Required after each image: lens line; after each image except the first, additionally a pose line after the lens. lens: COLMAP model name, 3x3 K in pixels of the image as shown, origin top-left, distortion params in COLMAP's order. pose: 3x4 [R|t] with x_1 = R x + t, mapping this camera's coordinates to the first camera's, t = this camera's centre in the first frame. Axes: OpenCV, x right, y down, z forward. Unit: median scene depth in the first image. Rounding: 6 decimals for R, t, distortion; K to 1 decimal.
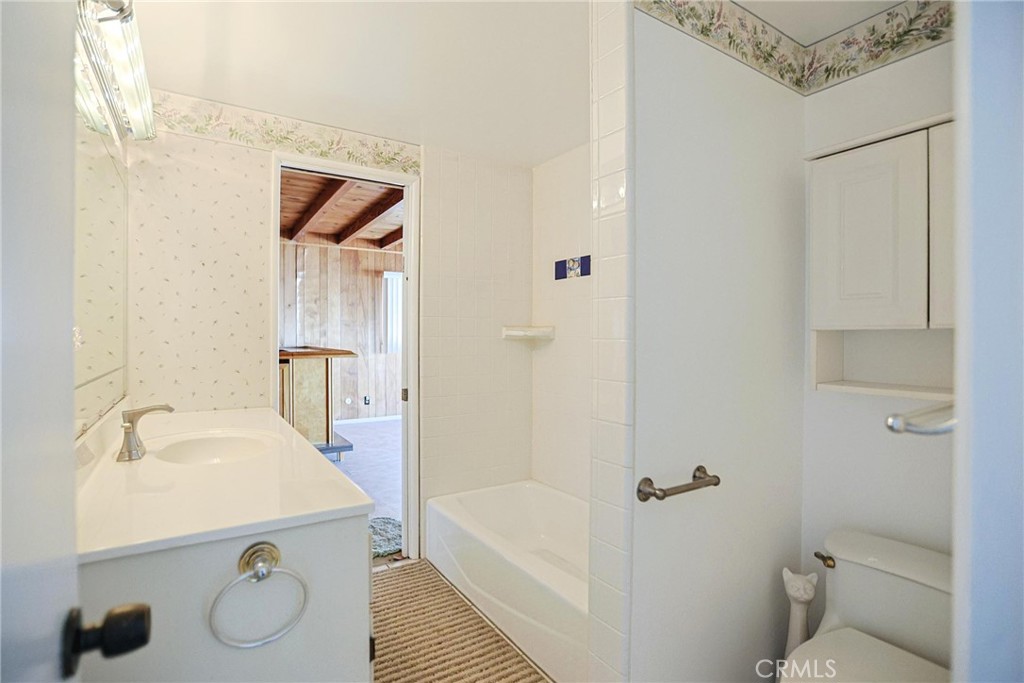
lens RADIAL K [[510.8, 0, 509.4], [0, 510.8, 343.4], [0, 0, 1]] dist [-0.018553, 0.002810]
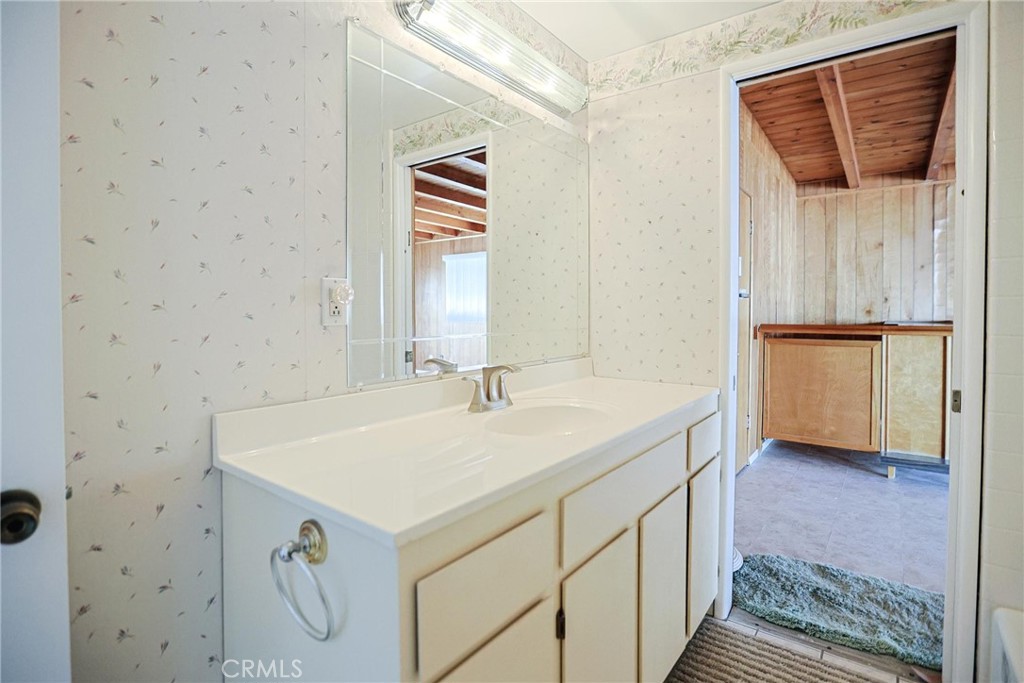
lens RADIAL K [[510.8, 0, 492.3], [0, 510.8, 319.4], [0, 0, 1]] dist [-0.018553, 0.002810]
pose [[0.341049, 0.011527, -0.939975, 0.141679], [-0.011488, 0.999901, 0.008094, 0.013393], [0.939975, 0.008038, 0.341147, 0.337223]]
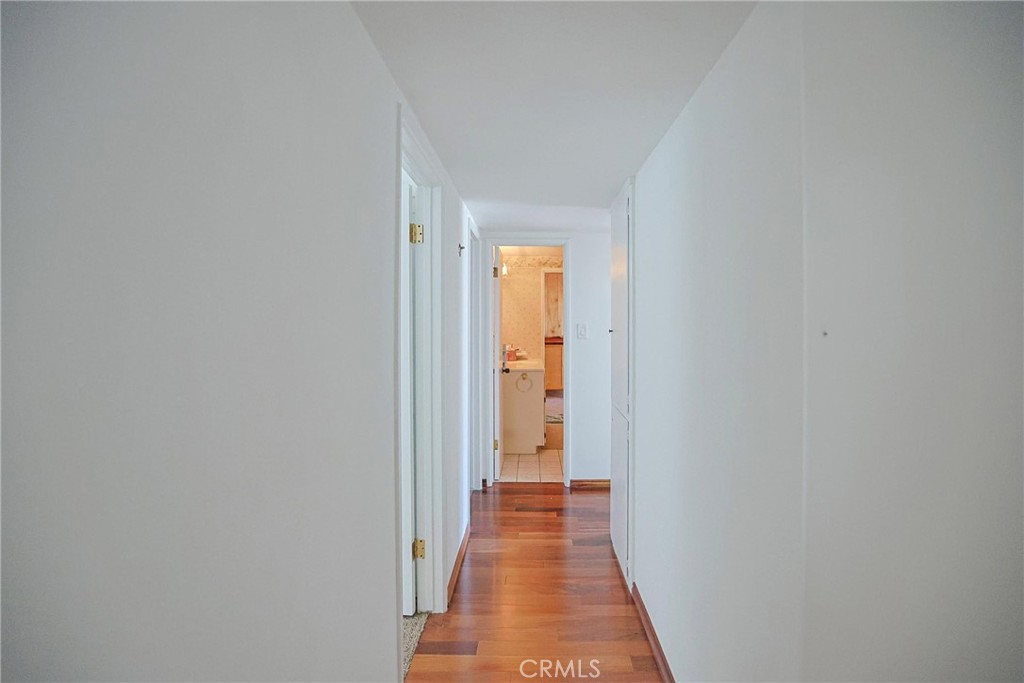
lens RADIAL K [[510.8, 0, 512.5], [0, 510.8, 338.4], [0, 0, 1]] dist [-0.018553, 0.002810]
pose [[0.828613, 0.006950, -0.559779, 0.855252], [0.003557, 0.999837, 0.017679, -0.034428], [0.559811, -0.016640, 0.828453, -1.252458]]
